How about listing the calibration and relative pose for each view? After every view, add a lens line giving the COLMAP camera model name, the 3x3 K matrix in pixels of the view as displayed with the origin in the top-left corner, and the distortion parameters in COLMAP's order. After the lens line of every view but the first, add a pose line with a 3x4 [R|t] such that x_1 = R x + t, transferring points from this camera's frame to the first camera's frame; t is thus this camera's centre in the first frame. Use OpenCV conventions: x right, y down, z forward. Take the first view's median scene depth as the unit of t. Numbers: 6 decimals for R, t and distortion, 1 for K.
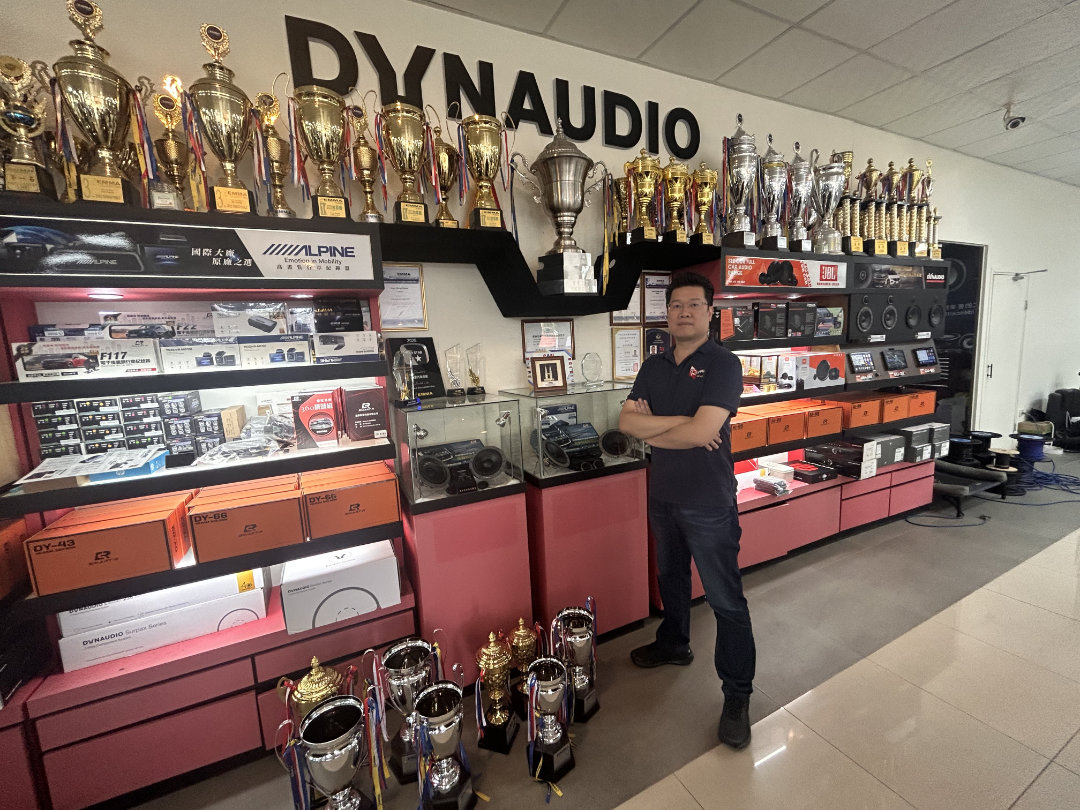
lens RADIAL K [[439.9, 0, 540.0], [0, 439.9, 405.0], [0, 0, 1]] dist [-0.000103, 0.000417]
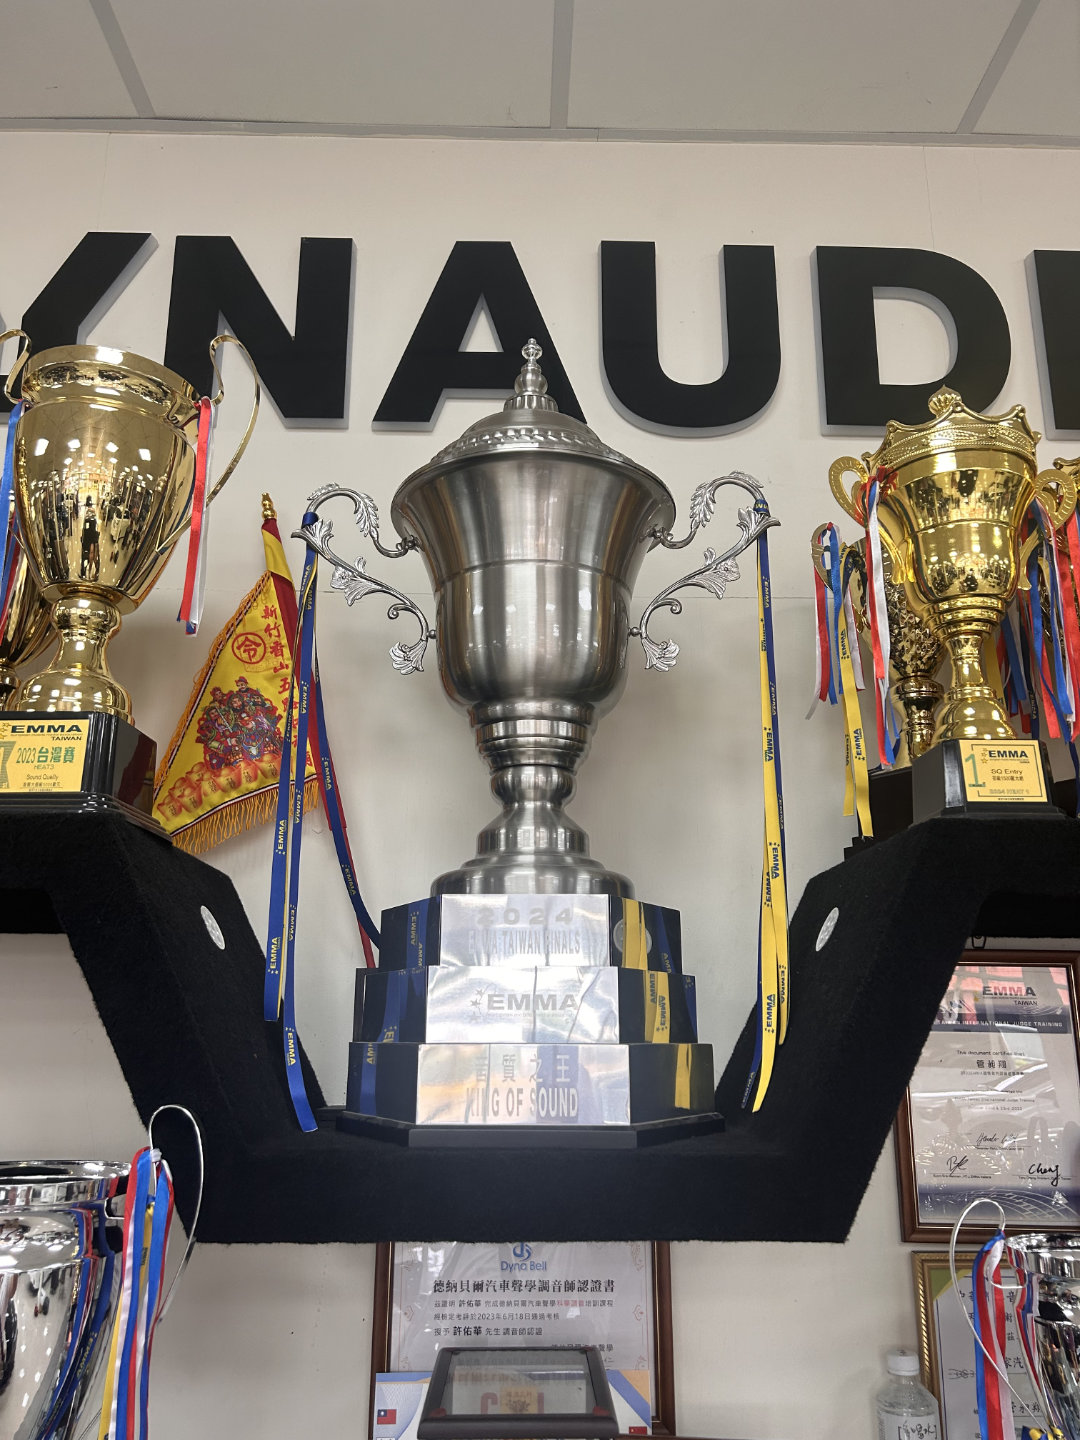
lens RADIAL K [[1092.5, 0, 540.0], [0, 1092.5, 720.0], [0, 0, 1]] dist [0.054473, 0.001301]
pose [[0.904809, -0.064842, -0.420851, 0.282697], [-0.105122, 0.923732, -0.368332, -0.235857], [0.412637, 0.377511, 0.828985, 0.570192]]
